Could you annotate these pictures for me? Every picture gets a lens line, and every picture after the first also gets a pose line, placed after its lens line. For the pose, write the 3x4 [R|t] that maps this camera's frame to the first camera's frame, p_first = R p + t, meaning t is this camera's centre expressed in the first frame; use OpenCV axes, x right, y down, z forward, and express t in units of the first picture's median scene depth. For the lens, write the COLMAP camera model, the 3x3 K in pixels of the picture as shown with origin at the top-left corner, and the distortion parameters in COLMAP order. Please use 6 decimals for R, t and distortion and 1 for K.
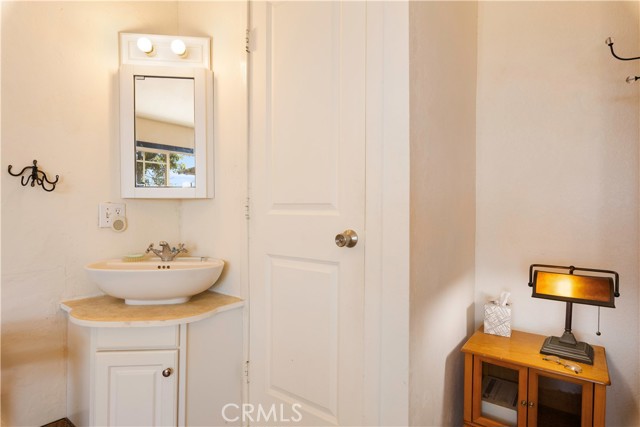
lens RADIAL K [[353.7, 0, 320.6], [0, 353.7, 213.2], [0, 0, 1]] dist [0.000572, 0.000123]
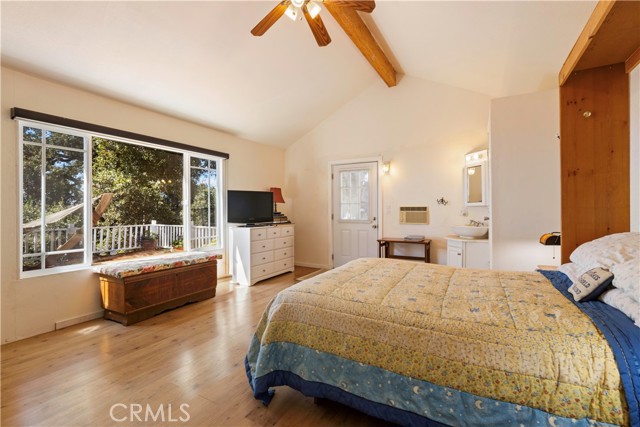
lens RADIAL K [[293.4, 0, 320.4], [0, 293.4, 210.2], [0, 0, 1]] dist [-0.002161, -0.000814]
pose [[0.136627, -0.003702, -0.990616, 1.955524], [-0.002311, 0.999989, -0.004056, 0.008214], [0.990620, 0.002844, 0.136617, -0.692052]]
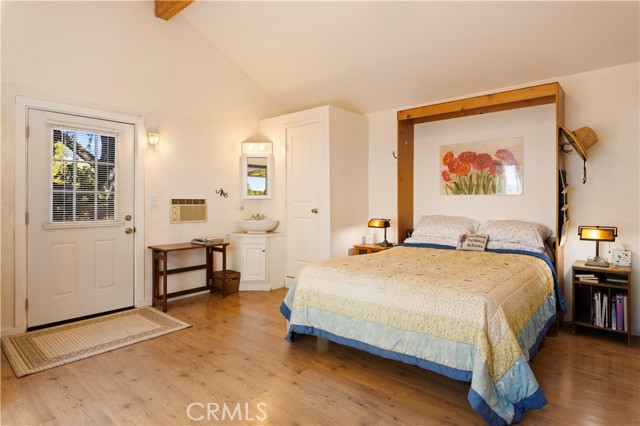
lens RADIAL K [[346.8, 0, 322.1], [0, 346.8, 198.9], [0, 0, 1]] dist [-0.012299, -0.000570]
pose [[0.998354, -0.007494, -0.056858, 0.263284], [0.006675, 0.999872, -0.014574, 0.003387], [0.056960, 0.014171, 0.998276, -1.876296]]
